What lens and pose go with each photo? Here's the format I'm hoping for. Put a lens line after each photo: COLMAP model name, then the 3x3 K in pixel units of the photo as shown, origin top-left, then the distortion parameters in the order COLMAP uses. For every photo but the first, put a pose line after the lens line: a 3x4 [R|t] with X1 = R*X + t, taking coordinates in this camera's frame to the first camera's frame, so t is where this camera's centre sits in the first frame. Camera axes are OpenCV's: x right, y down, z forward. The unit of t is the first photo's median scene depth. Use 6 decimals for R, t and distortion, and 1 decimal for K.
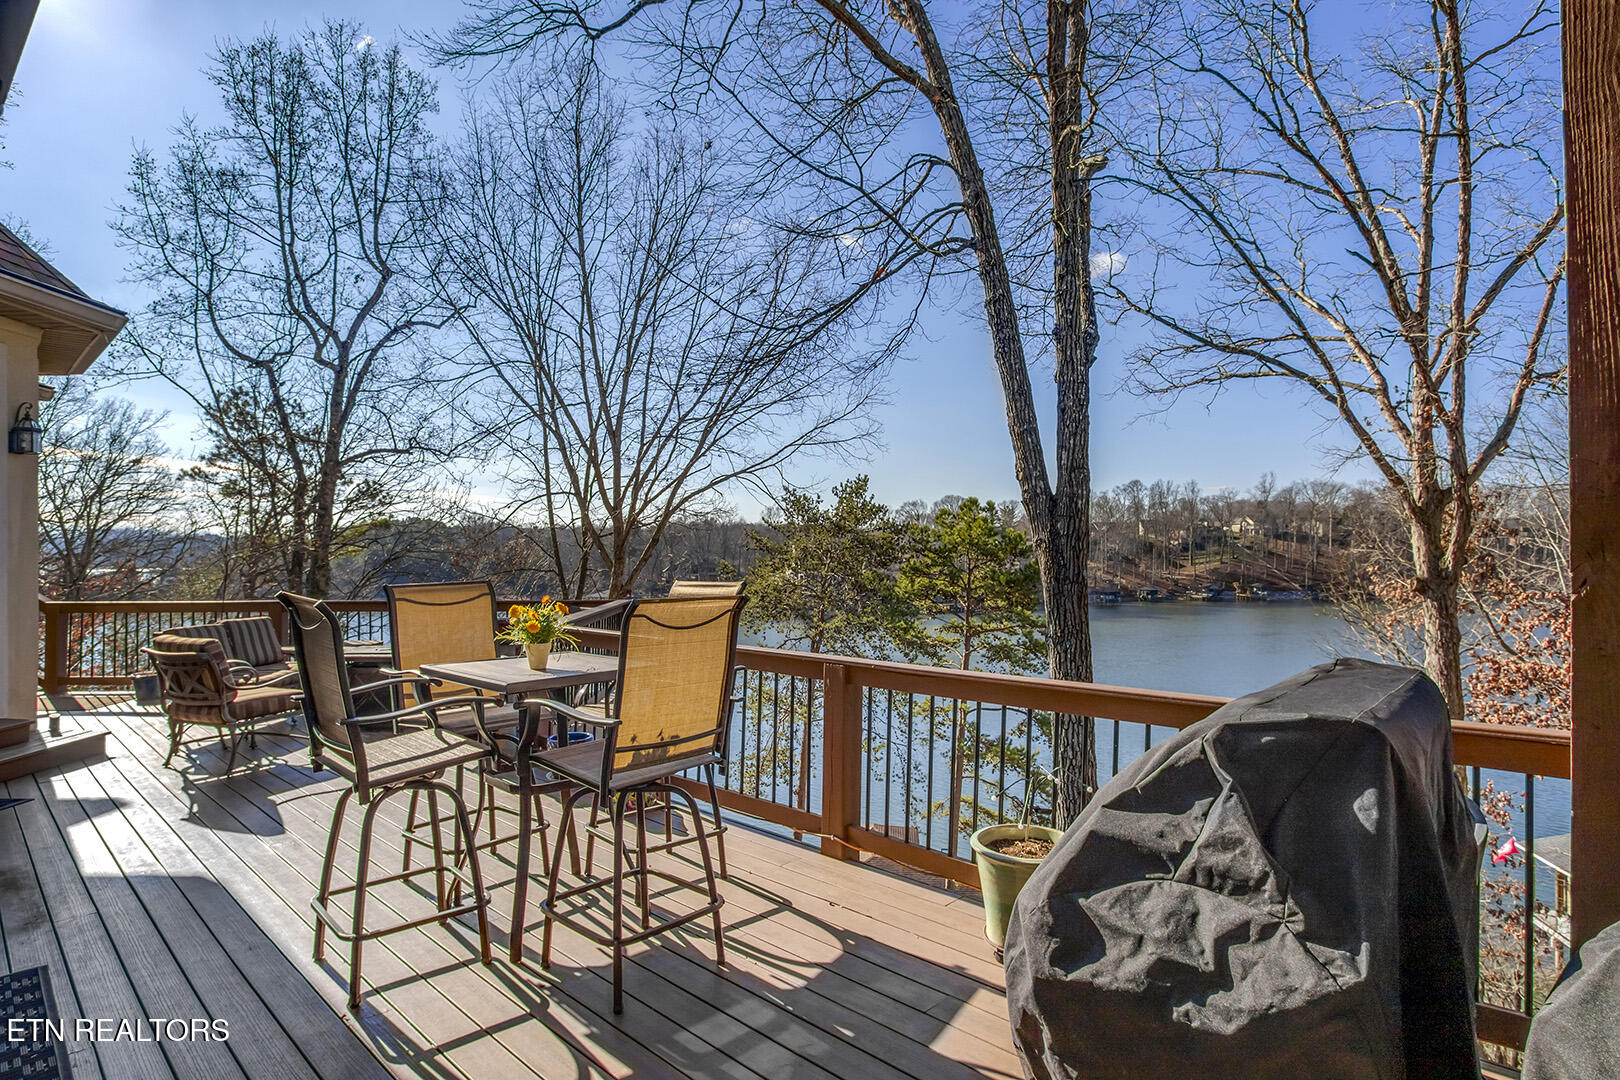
lens RADIAL K [[841.4, 0, 809.3], [0, 841.4, 474.2], [0, 0, 1]] dist [-0.023781, 0.001153]
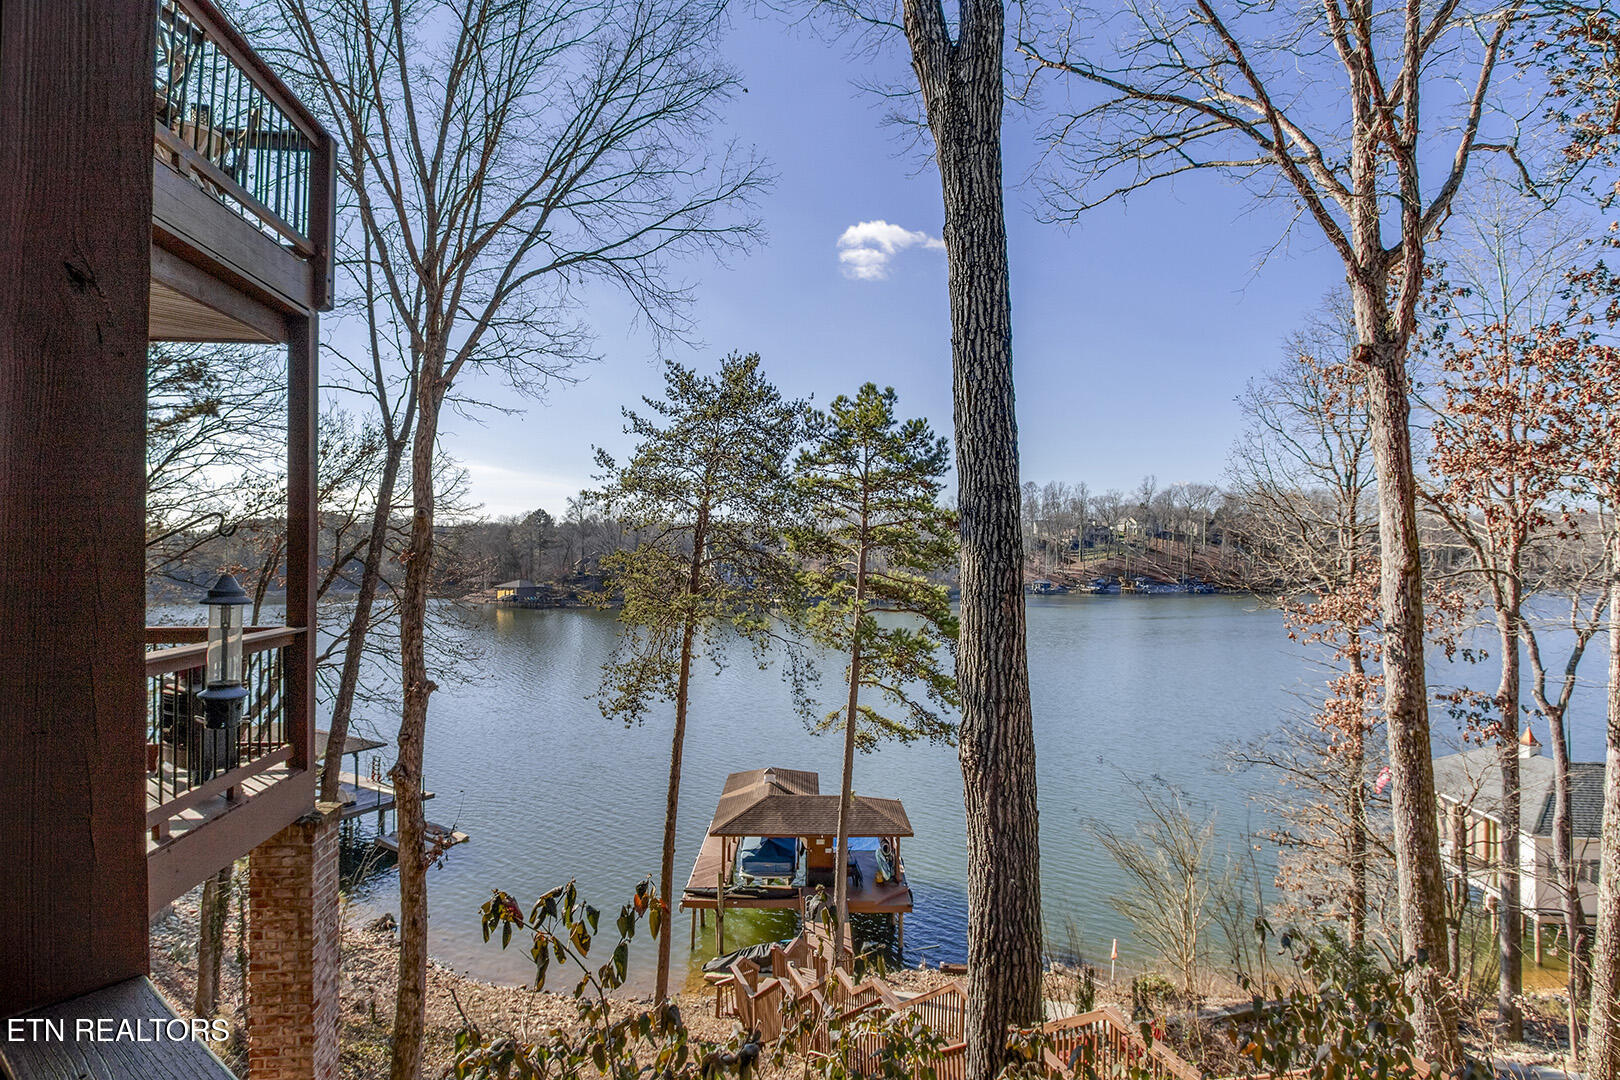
lens RADIAL K [[748.3, 0, 815.8], [0, 748.3, 553.6], [0, 0, 1]] dist [-0.018438, 0.000981]
pose [[0.995138, 0.005850, 0.098315, 0.024396], [-0.005812, 0.999983, -0.000672, 0.103058], [-0.098317, 0.000097, 0.995155, 0.082302]]
